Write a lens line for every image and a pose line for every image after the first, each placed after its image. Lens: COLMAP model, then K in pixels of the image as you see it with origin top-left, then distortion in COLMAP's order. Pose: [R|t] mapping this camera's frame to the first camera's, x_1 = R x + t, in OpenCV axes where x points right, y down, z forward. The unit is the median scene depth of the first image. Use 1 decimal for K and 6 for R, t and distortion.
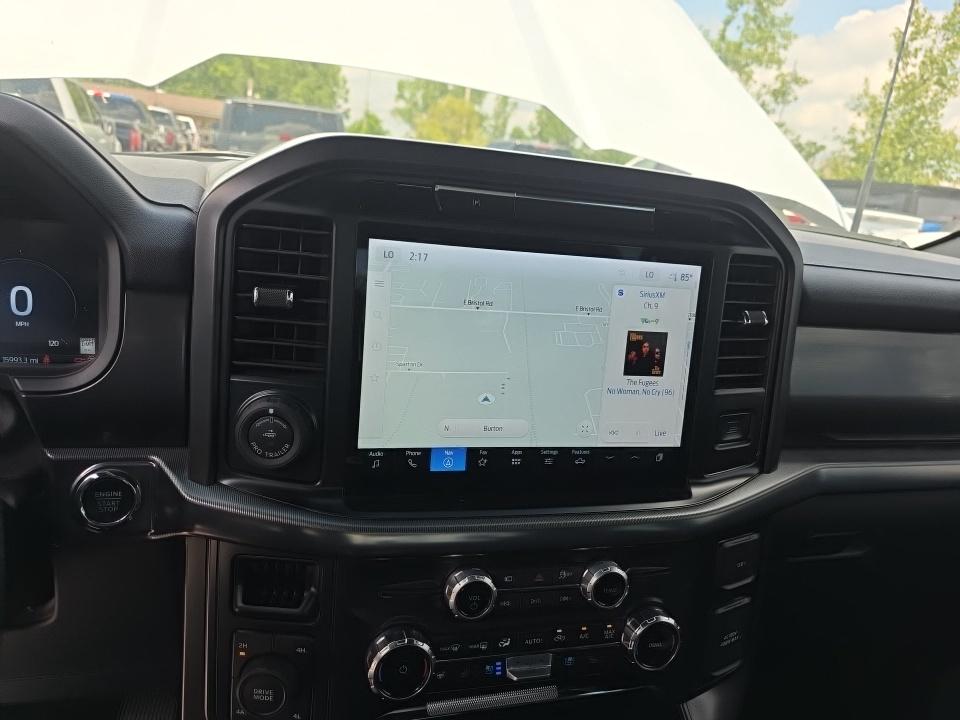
lens RADIAL K [[656.3, 0, 463.6], [0, 656.3, 340.7], [0, 0, 1]] dist [-0.001855, -0.006324]
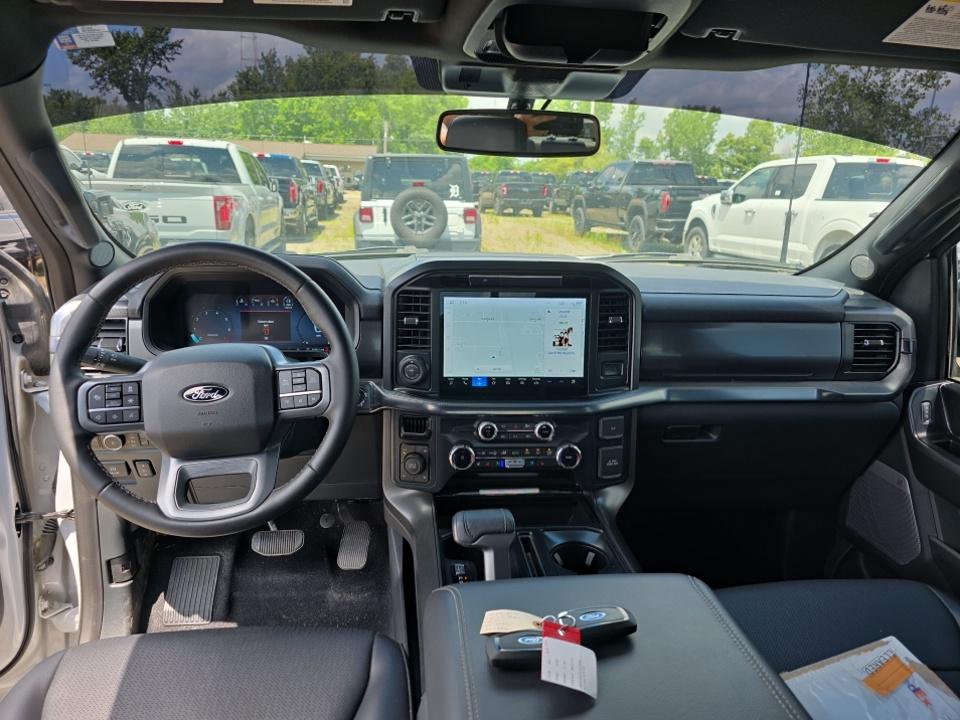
lens RADIAL K [[652.3, 0, 478.8], [0, 652.3, 348.0], [0, 0, 1]] dist [0.033806, -0.032927]
pose [[0.982359, -0.040639, -0.182533, 0.420070], [0.037368, 0.999074, -0.021325, 0.100506], [0.183231, 0.014128, 0.982968, -1.418992]]
